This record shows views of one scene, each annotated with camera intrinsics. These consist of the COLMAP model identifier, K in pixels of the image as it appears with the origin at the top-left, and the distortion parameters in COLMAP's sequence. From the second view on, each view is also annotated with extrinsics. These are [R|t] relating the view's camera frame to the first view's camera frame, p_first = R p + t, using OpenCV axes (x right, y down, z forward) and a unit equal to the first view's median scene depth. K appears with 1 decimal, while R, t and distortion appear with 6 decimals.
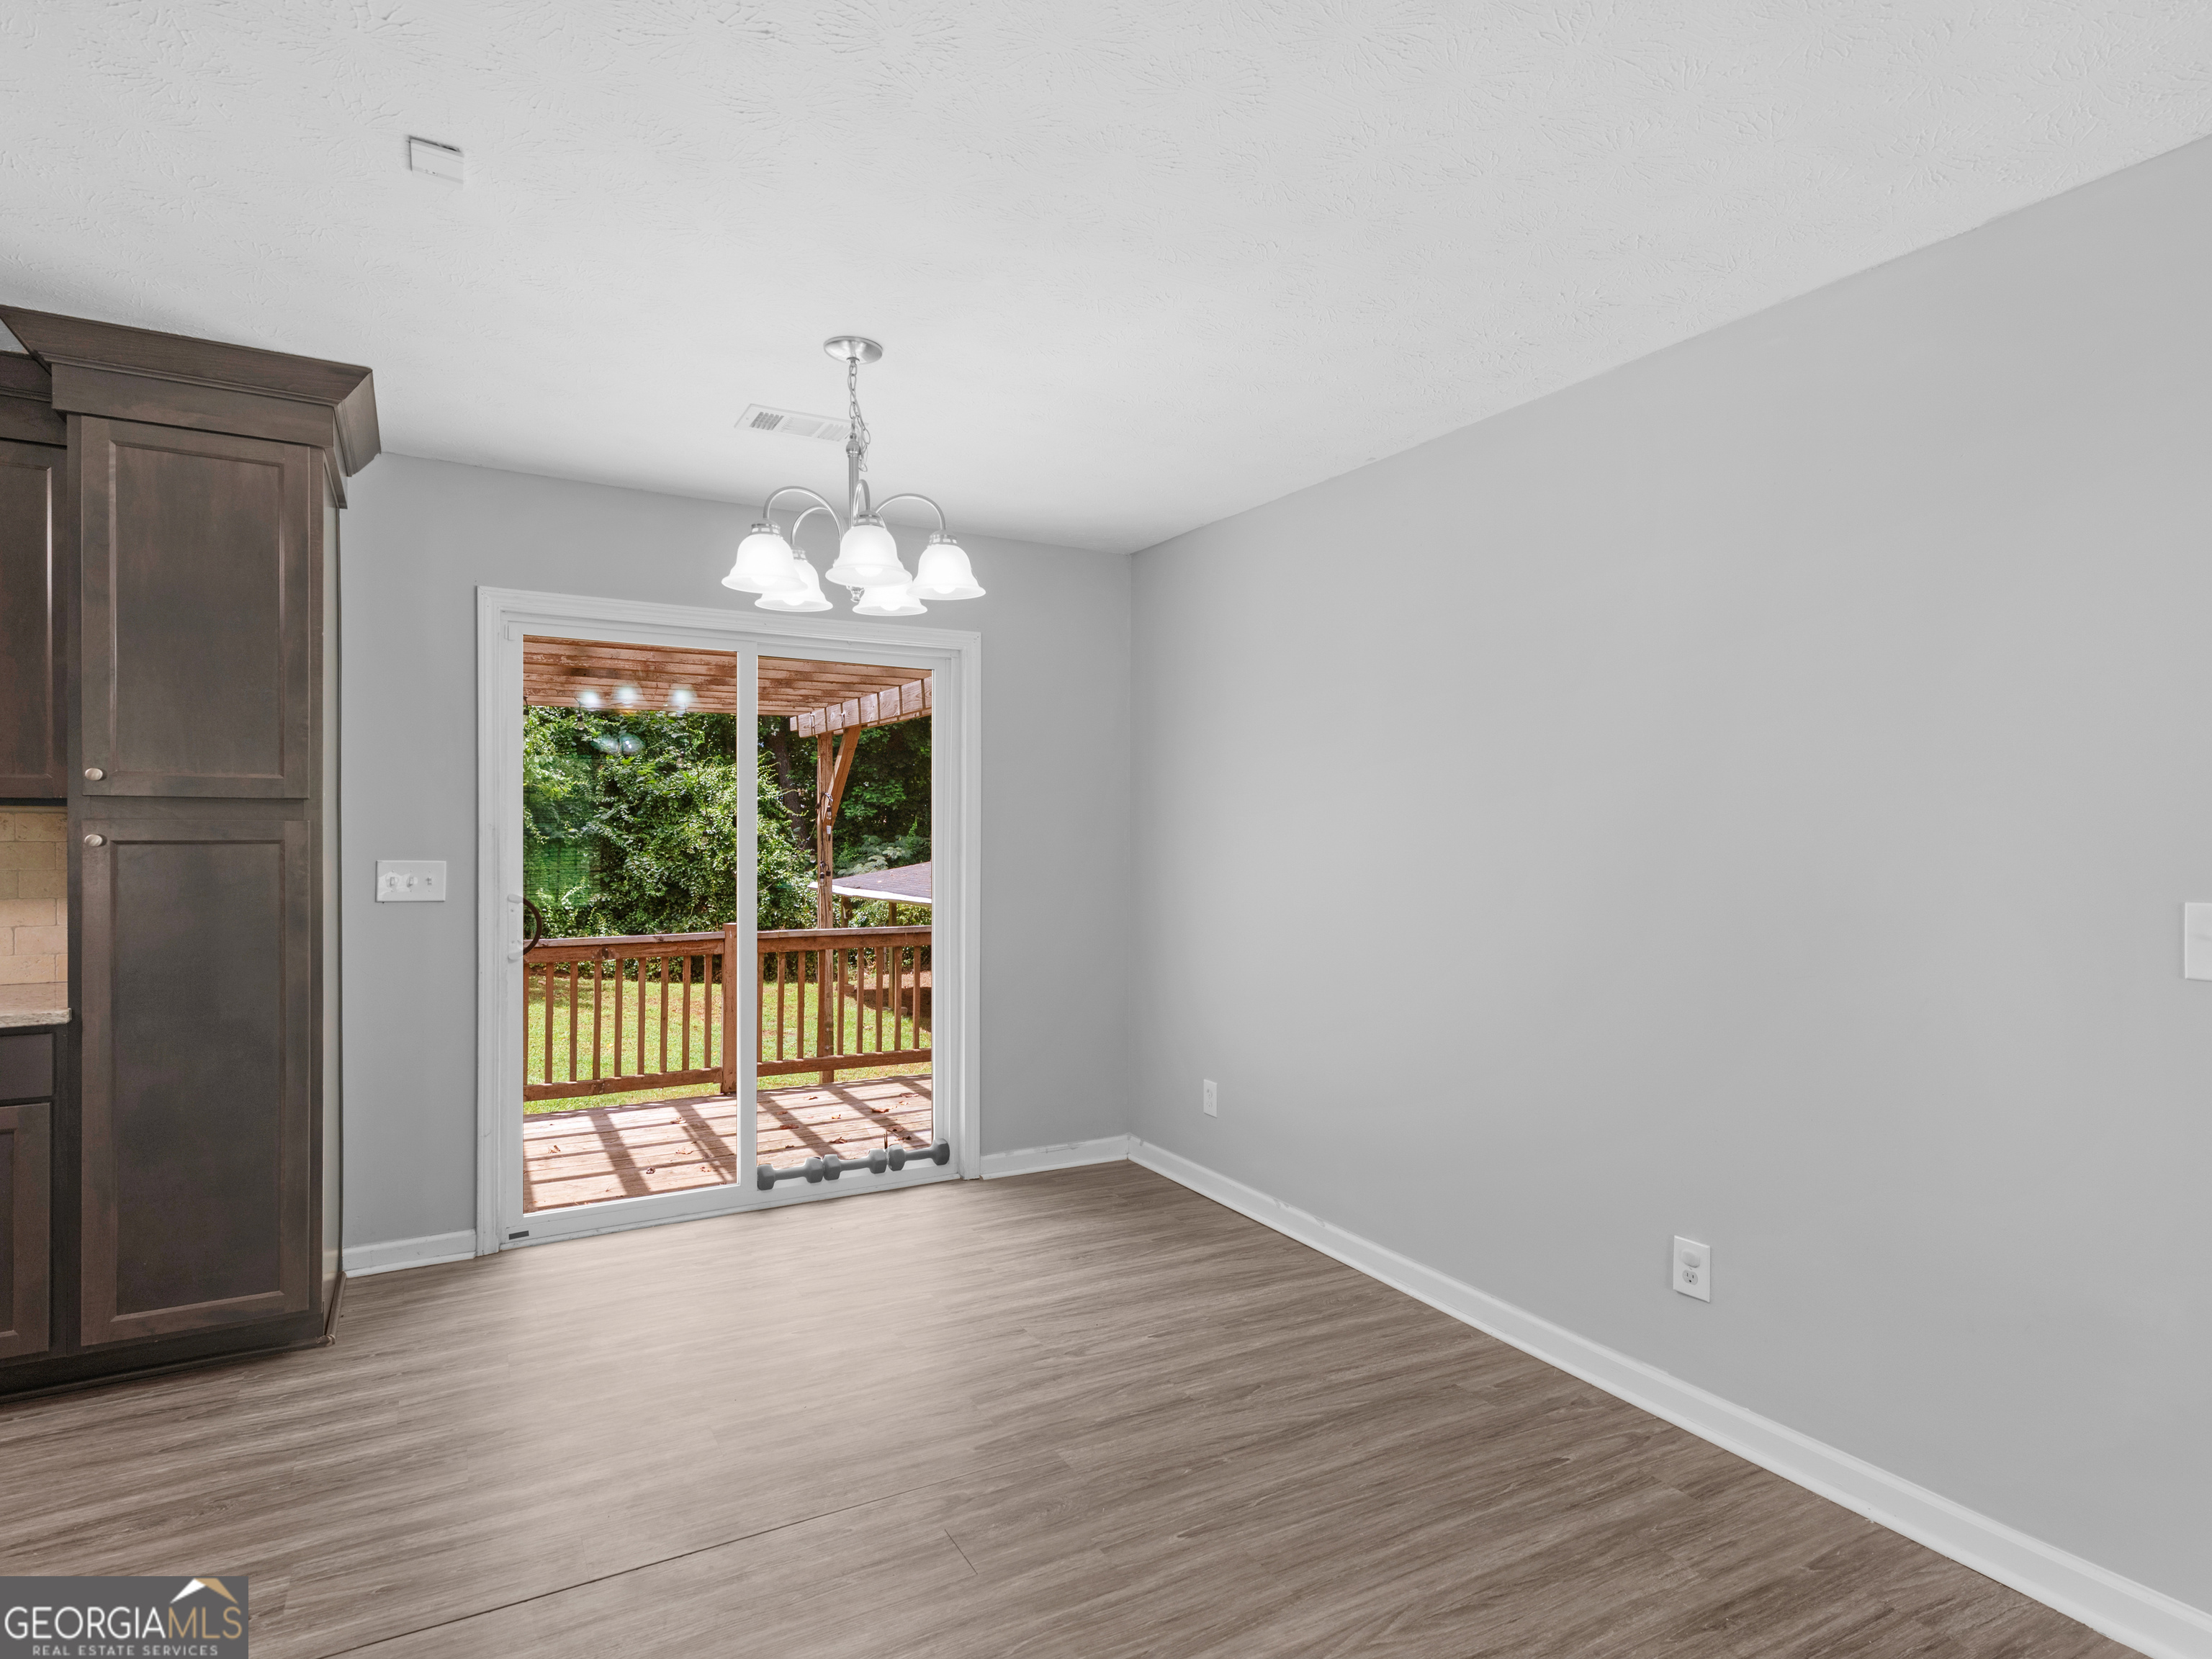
lens RADIAL K [[1059.9, 0, 1055.1], [0, 1059.9, 835.3], [0, 0, 1]] dist [0.008961, -0.000751]
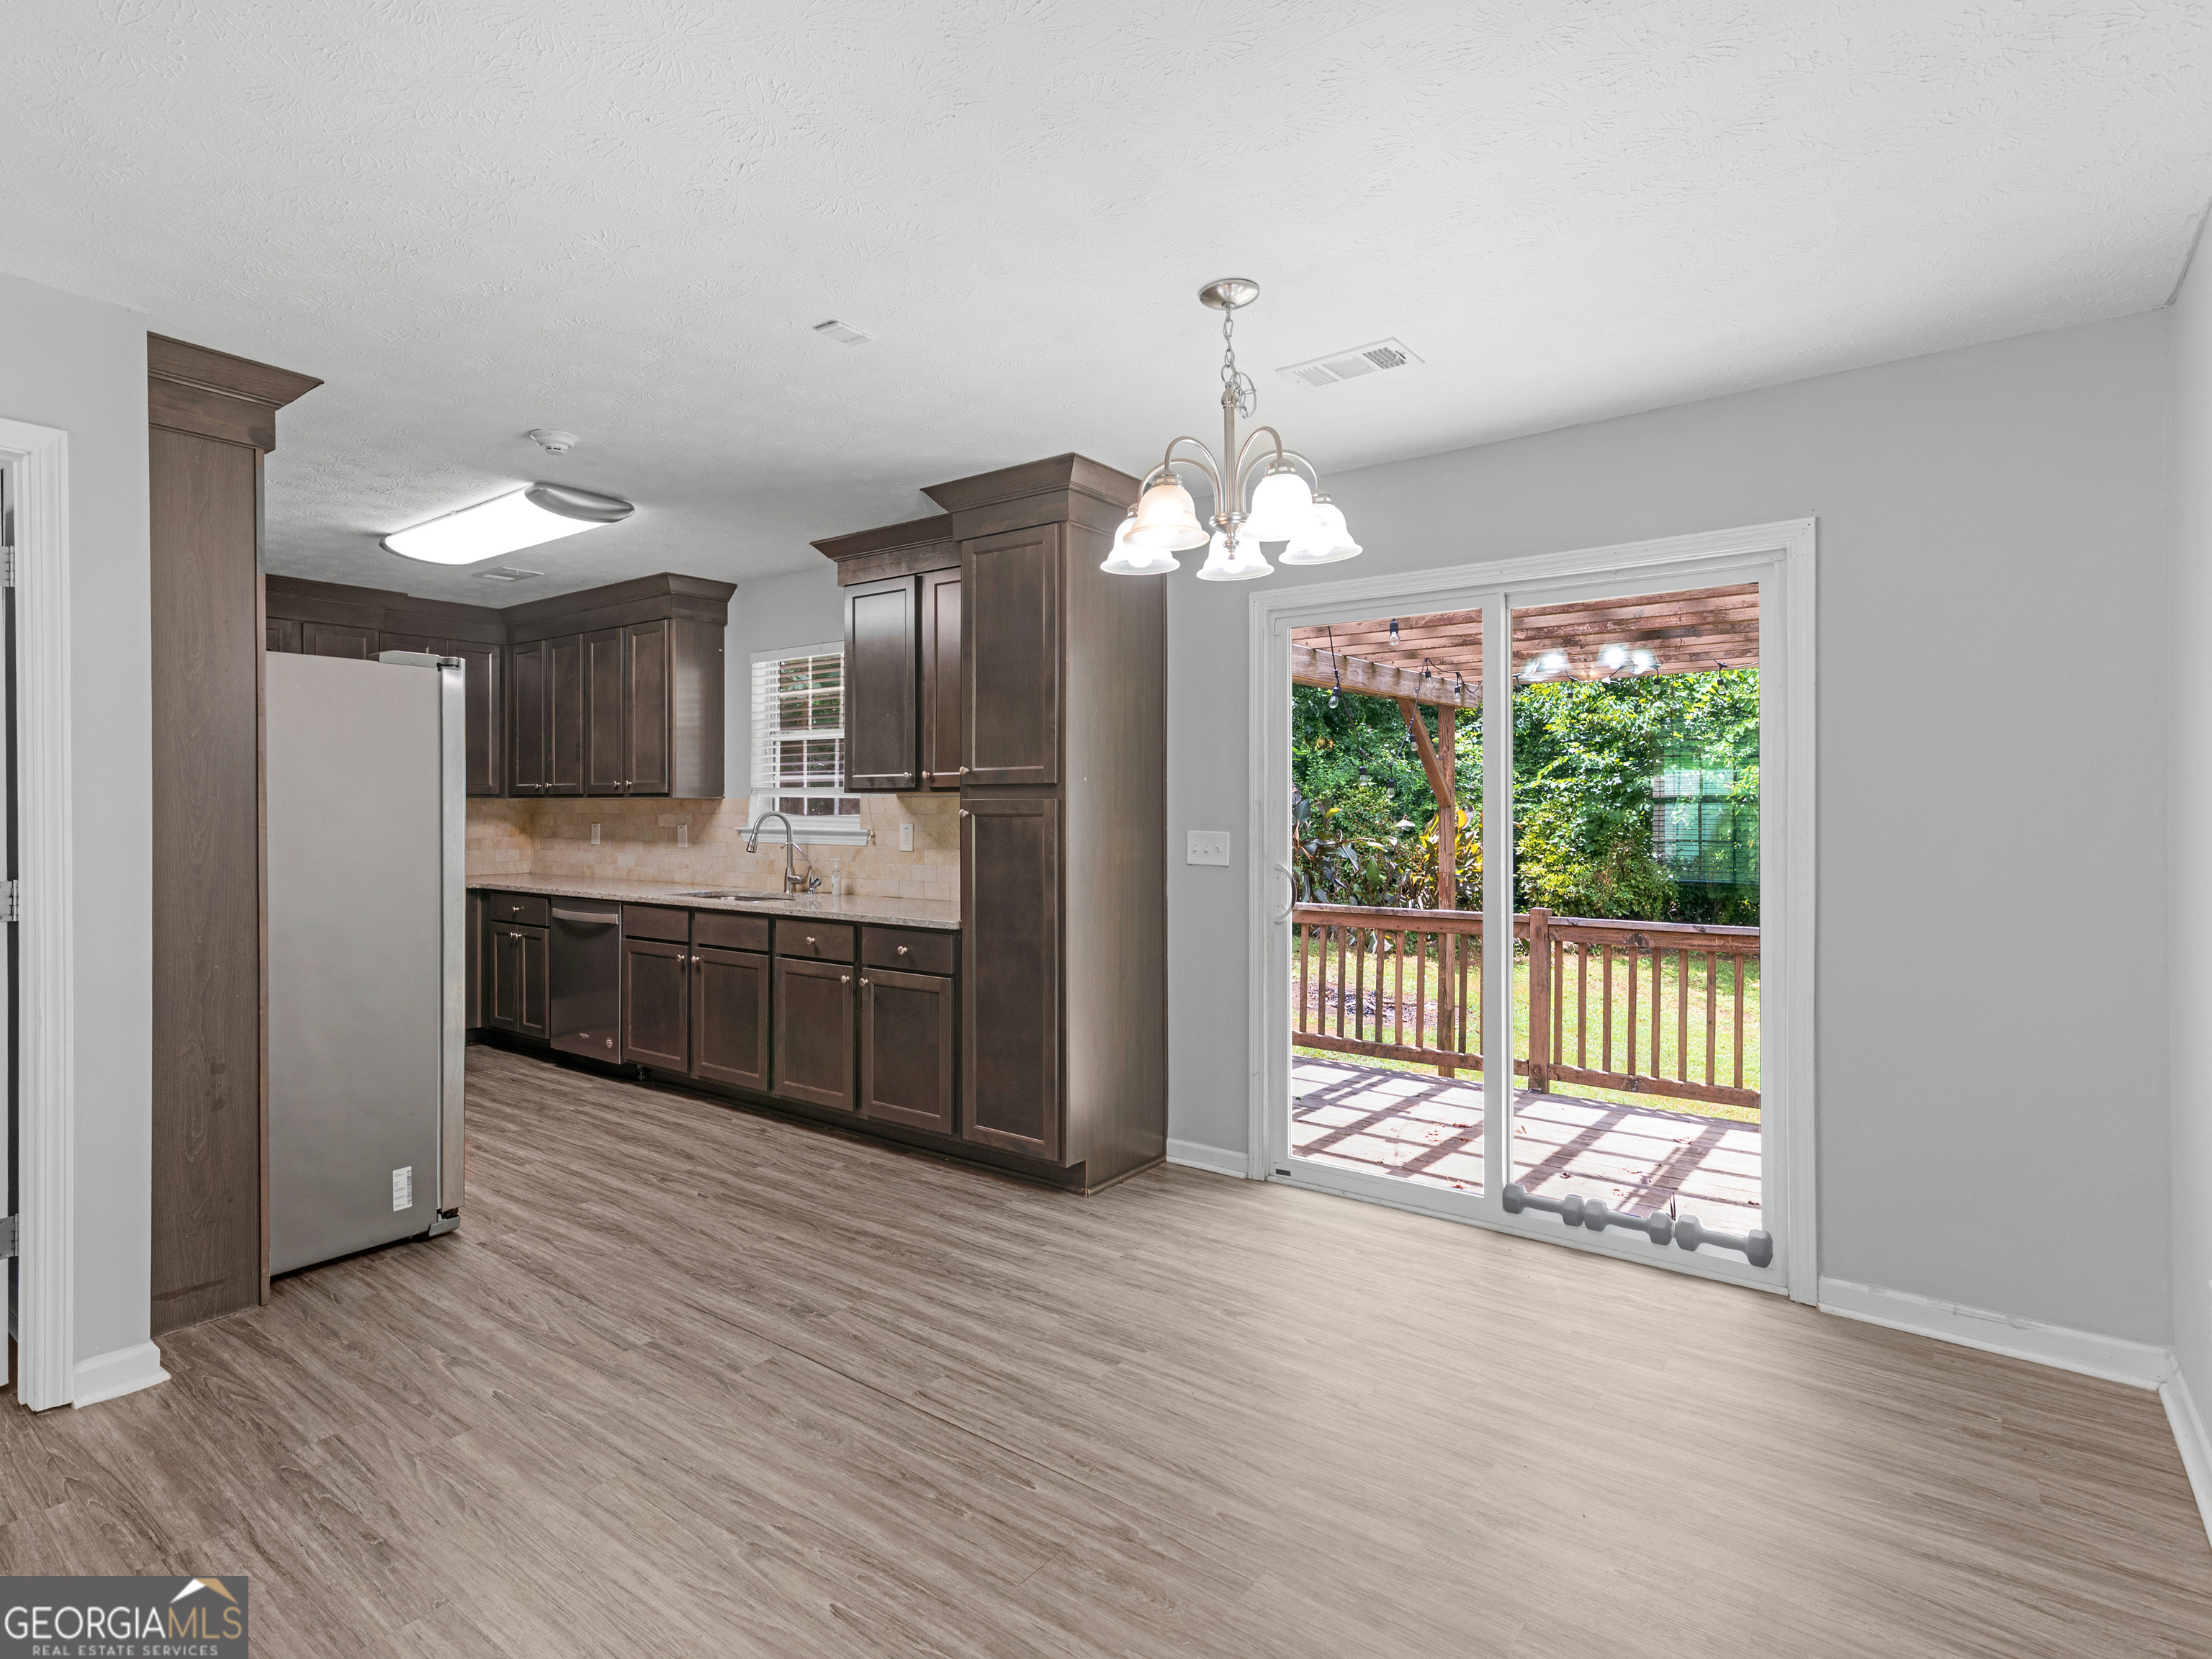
lens RADIAL K [[1147.3, 0, 1213.5], [0, 1147.3, 799.8], [0, 0, 1]] dist [0.010915, -0.000415]
pose [[0.466108, -0.009180, -0.884680, 0.521606], [-0.001968, 0.999933, -0.011413, 0.003368], [0.884726, 0.007061, 0.466058, 0.380394]]
